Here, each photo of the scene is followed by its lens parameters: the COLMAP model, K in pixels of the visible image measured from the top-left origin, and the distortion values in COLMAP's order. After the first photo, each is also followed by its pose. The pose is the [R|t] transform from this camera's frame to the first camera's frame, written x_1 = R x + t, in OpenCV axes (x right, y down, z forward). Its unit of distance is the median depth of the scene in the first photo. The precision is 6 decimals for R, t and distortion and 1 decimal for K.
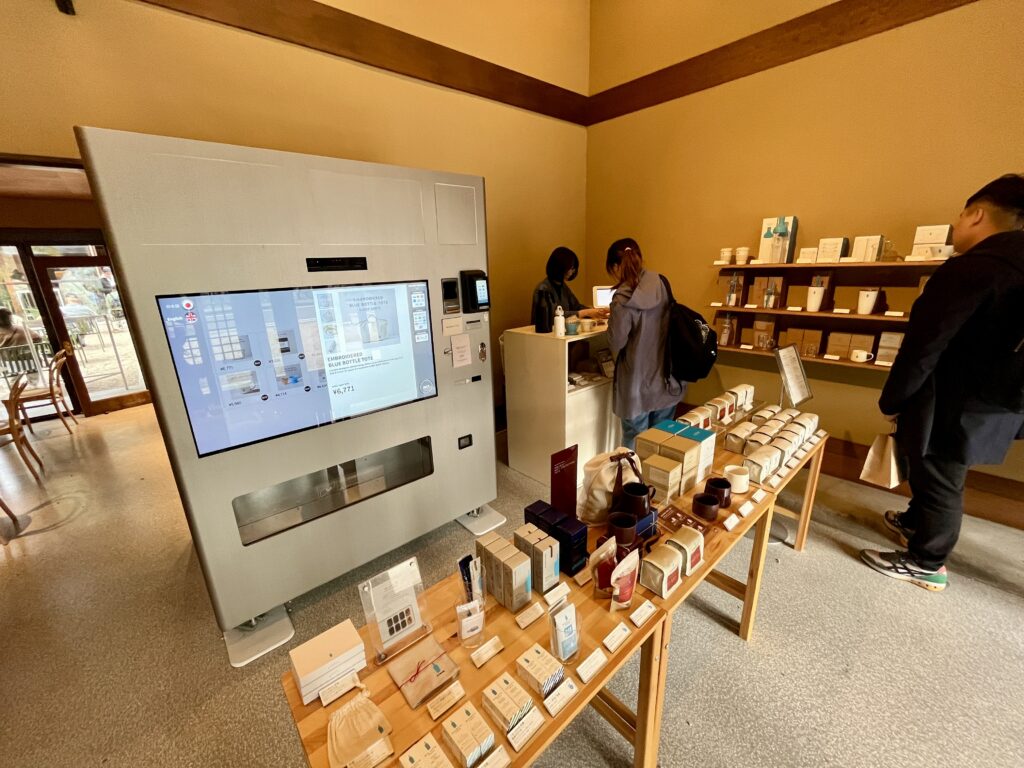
lens RADIAL K [[414.2, 0, 511.3], [0, 414.2, 385.1], [0, 0, 1]] dist [-0.000949, -0.000081]
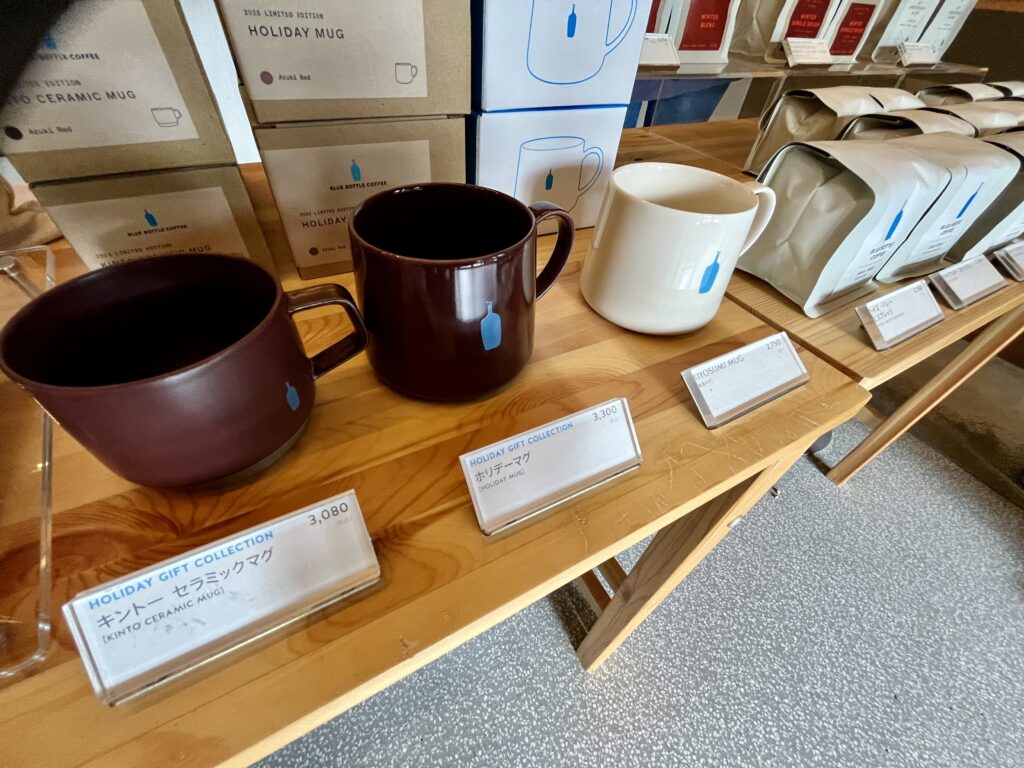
lens RADIAL K [[414.2, 0, 513.7], [0, 414.2, 384.3], [0, 0, 1]] dist [-0.000949, -0.000081]
pose [[0.971094, 0.224315, -0.081606, 0.494214], [-0.159925, 0.865221, 0.475202, 0.199085], [0.177202, -0.448415, 0.876084, 0.796359]]
